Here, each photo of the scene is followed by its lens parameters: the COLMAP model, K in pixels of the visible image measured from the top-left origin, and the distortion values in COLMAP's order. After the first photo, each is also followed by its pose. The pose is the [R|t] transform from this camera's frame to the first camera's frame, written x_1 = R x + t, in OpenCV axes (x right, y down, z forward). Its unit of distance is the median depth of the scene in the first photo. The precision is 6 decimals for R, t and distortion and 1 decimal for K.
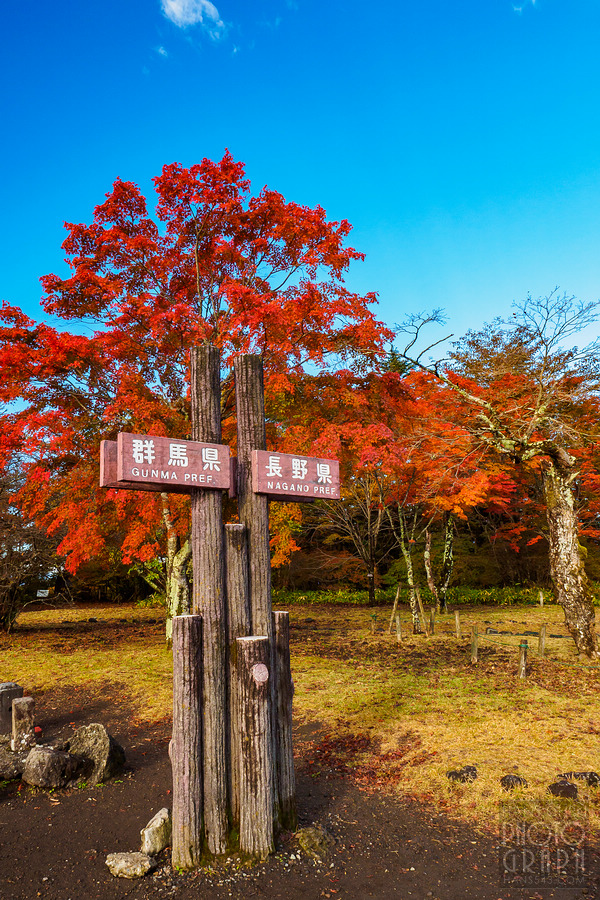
lens RADIAL K [[697.5, 0, 263.5], [0, 697.5, 475.1], [0, 0, 1]] dist [-0.000148, -0.004037]
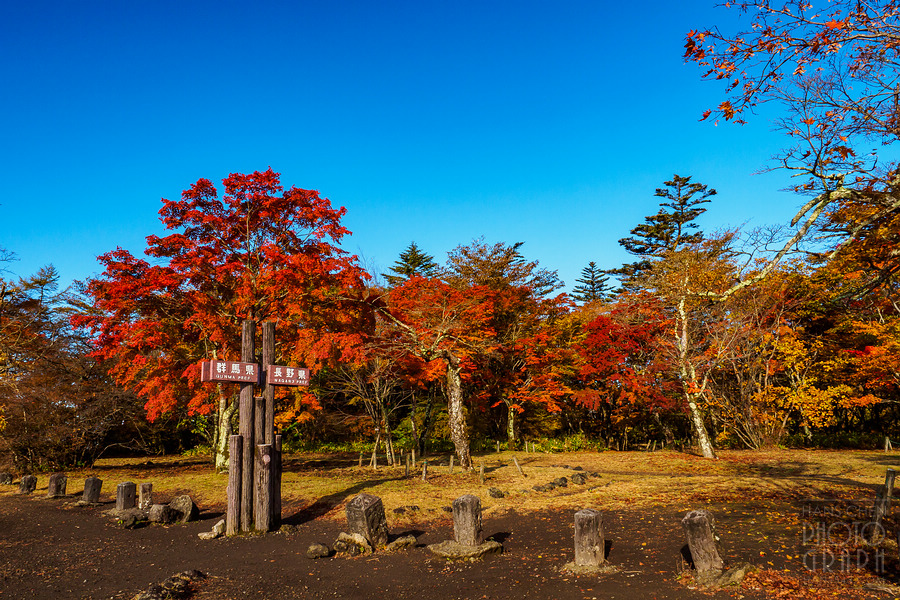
lens RADIAL K [[664.8, 0, 448.8], [0, 664.8, 311.2], [0, 0, 1]] dist [-0.002802, -0.000837]
pose [[0.977641, 0.039618, 0.206515, 0.090542], [-0.031153, 0.998542, -0.044084, -0.115807], [-0.207961, 0.036665, 0.977450, -1.102140]]
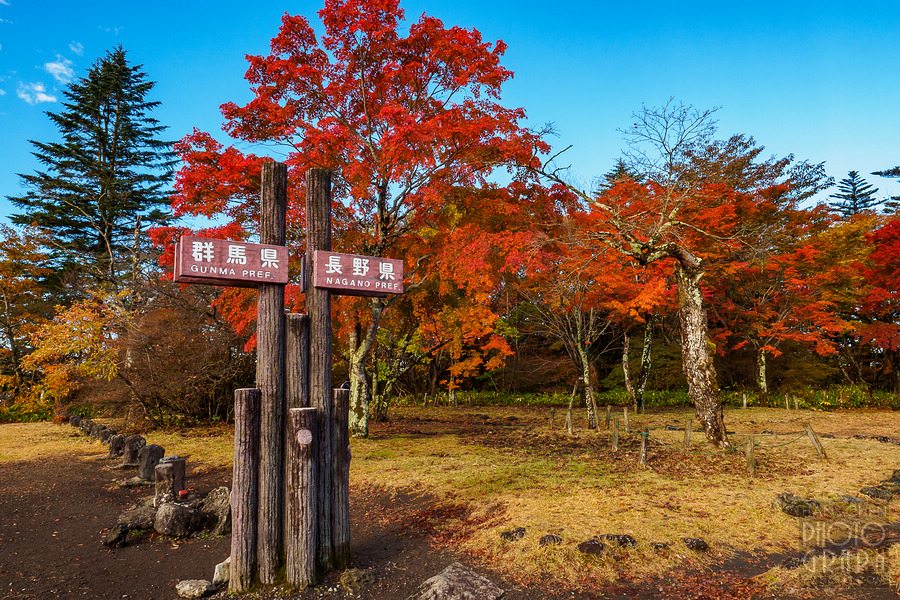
lens RADIAL K [[664.8, 0, 448.8], [0, 664.8, 311.2], [0, 0, 1]] dist [-0.002802, -0.000837]
pose [[0.994432, -0.004999, -0.105258, 0.276480], [0.008778, 0.999332, 0.035470, 0.023854], [0.105011, -0.036196, 0.993812, -0.071707]]
